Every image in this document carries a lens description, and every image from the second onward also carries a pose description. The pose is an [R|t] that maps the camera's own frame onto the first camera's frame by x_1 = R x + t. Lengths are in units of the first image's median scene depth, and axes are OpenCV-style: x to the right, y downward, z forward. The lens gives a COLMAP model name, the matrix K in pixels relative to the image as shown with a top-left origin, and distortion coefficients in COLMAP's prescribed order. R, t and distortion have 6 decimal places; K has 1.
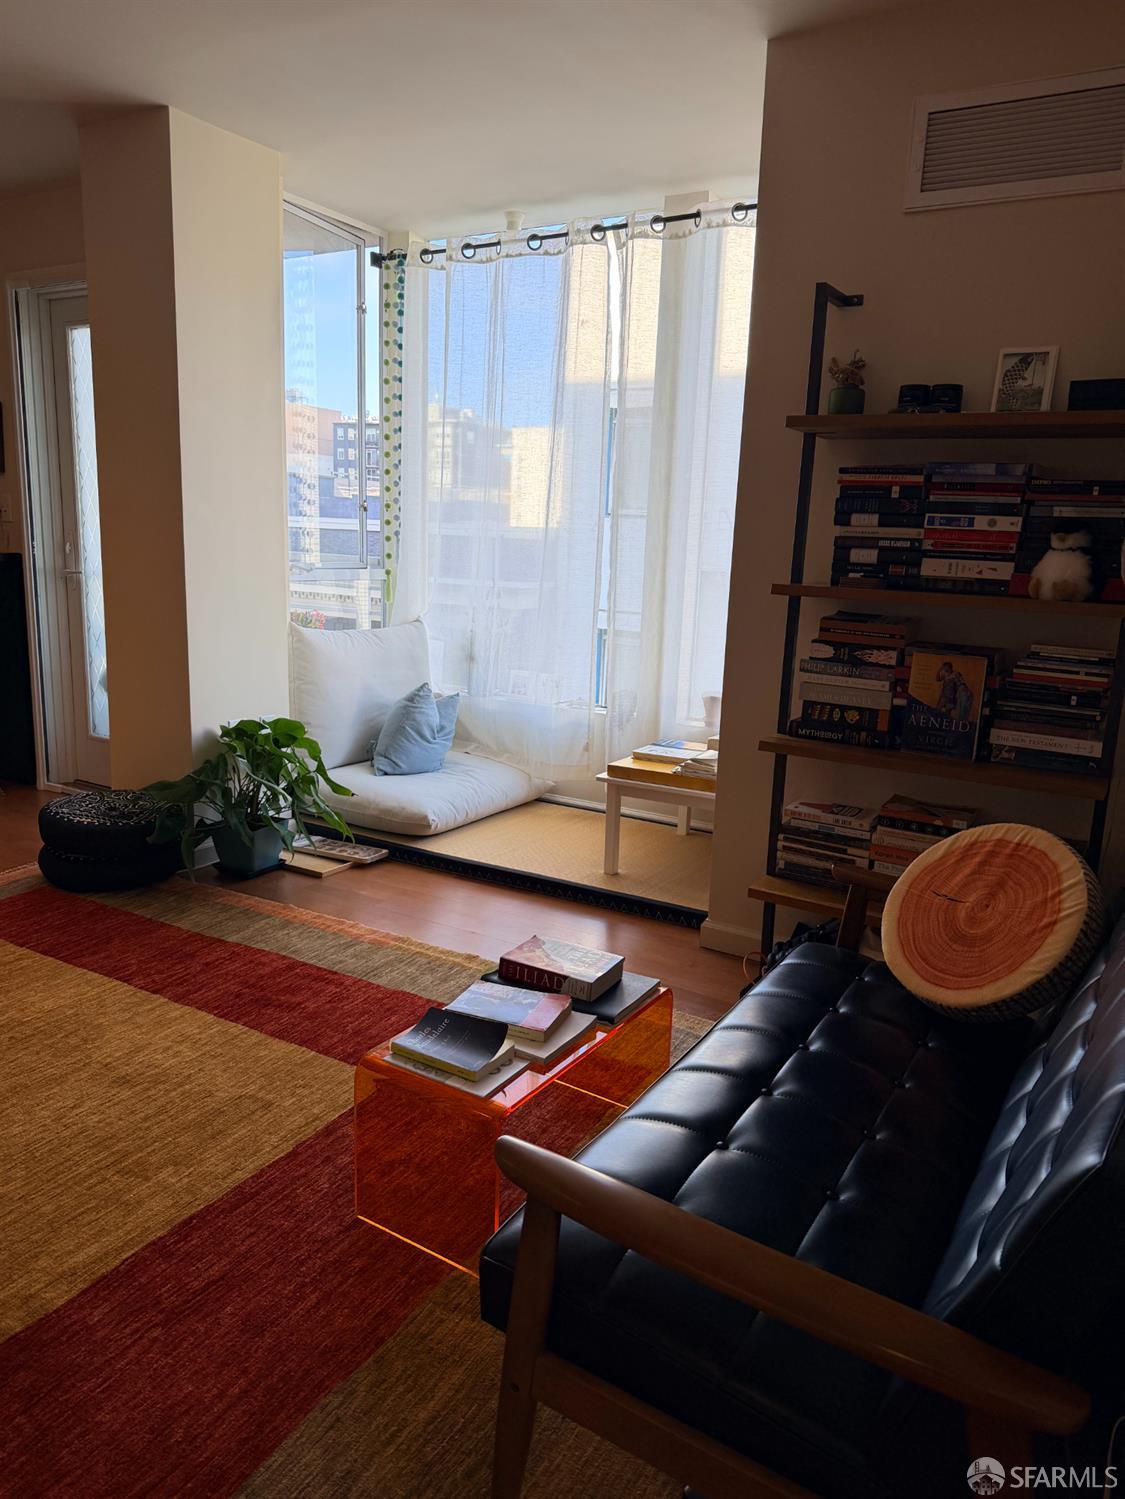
lens RADIAL K [[1046.4, 0, 558.7], [0, 1046.4, 760.1], [0, 0, 1]] dist [0.070389, -0.131146]
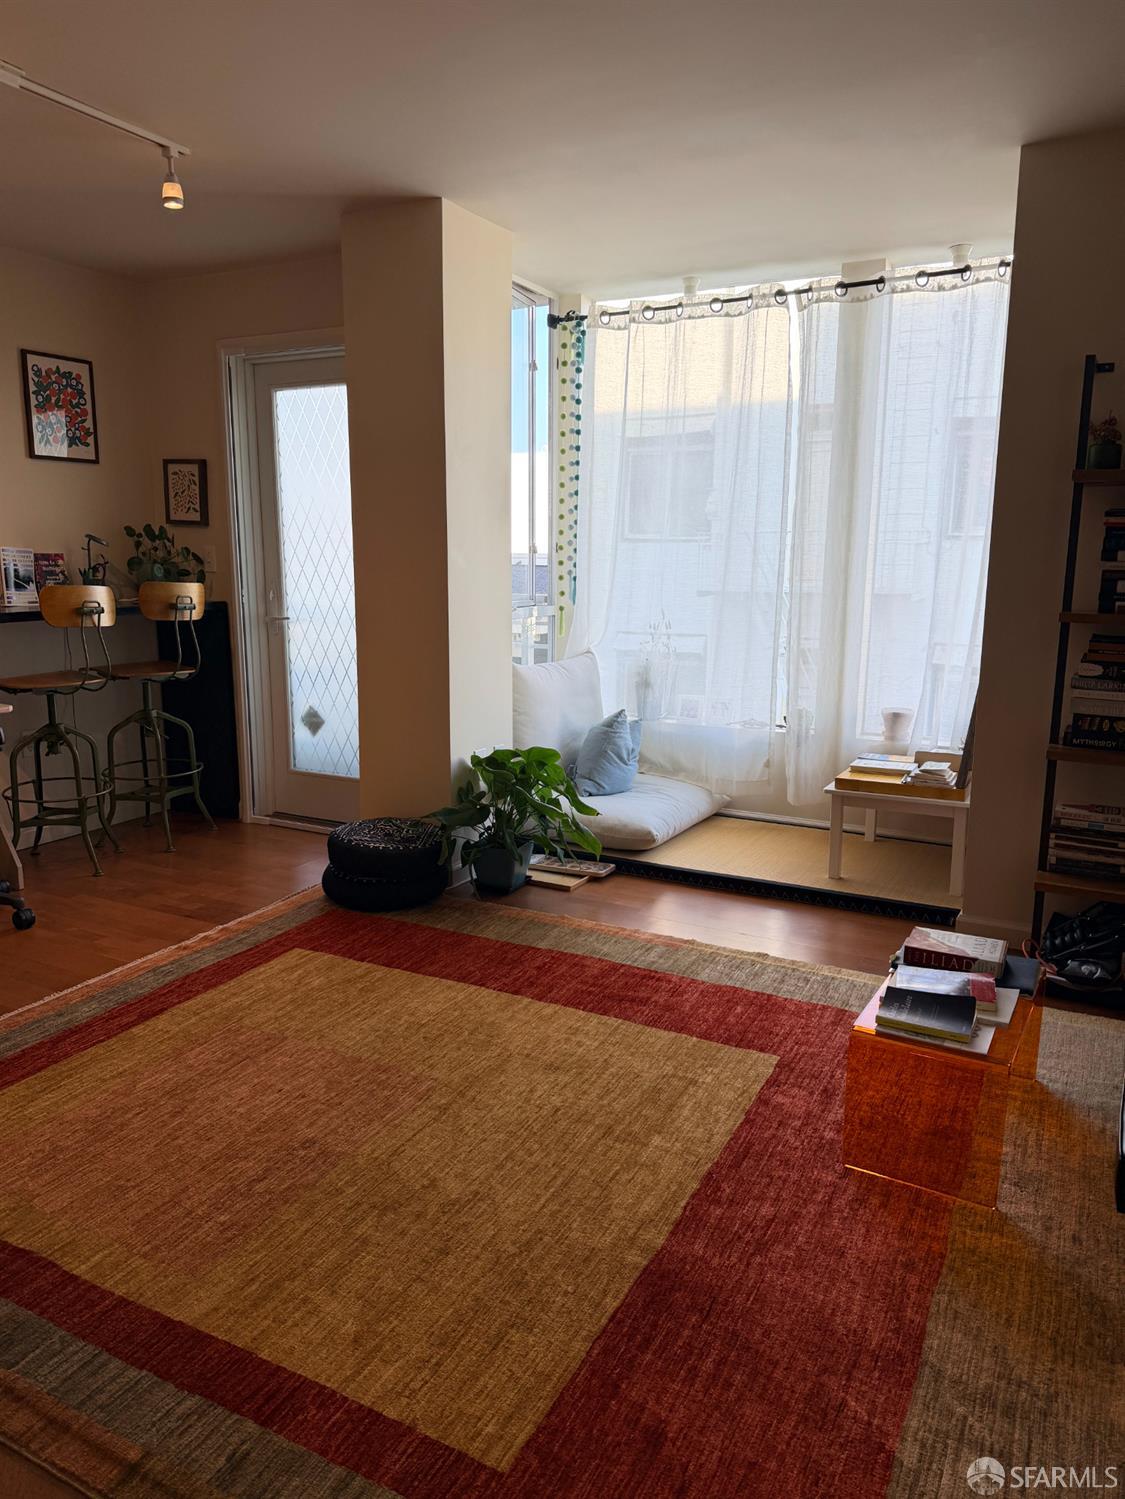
lens RADIAL K [[1047.0, 0, 562.5], [0, 1047.0, 749.5], [0, 0, 1]] dist [0.155585, -0.294381]
pose [[0.998597, -0.035427, 0.039365, -0.308015], [0.036578, 0.998912, -0.028919, -0.004360], [-0.038298, 0.030318, 0.998806, -0.109390]]
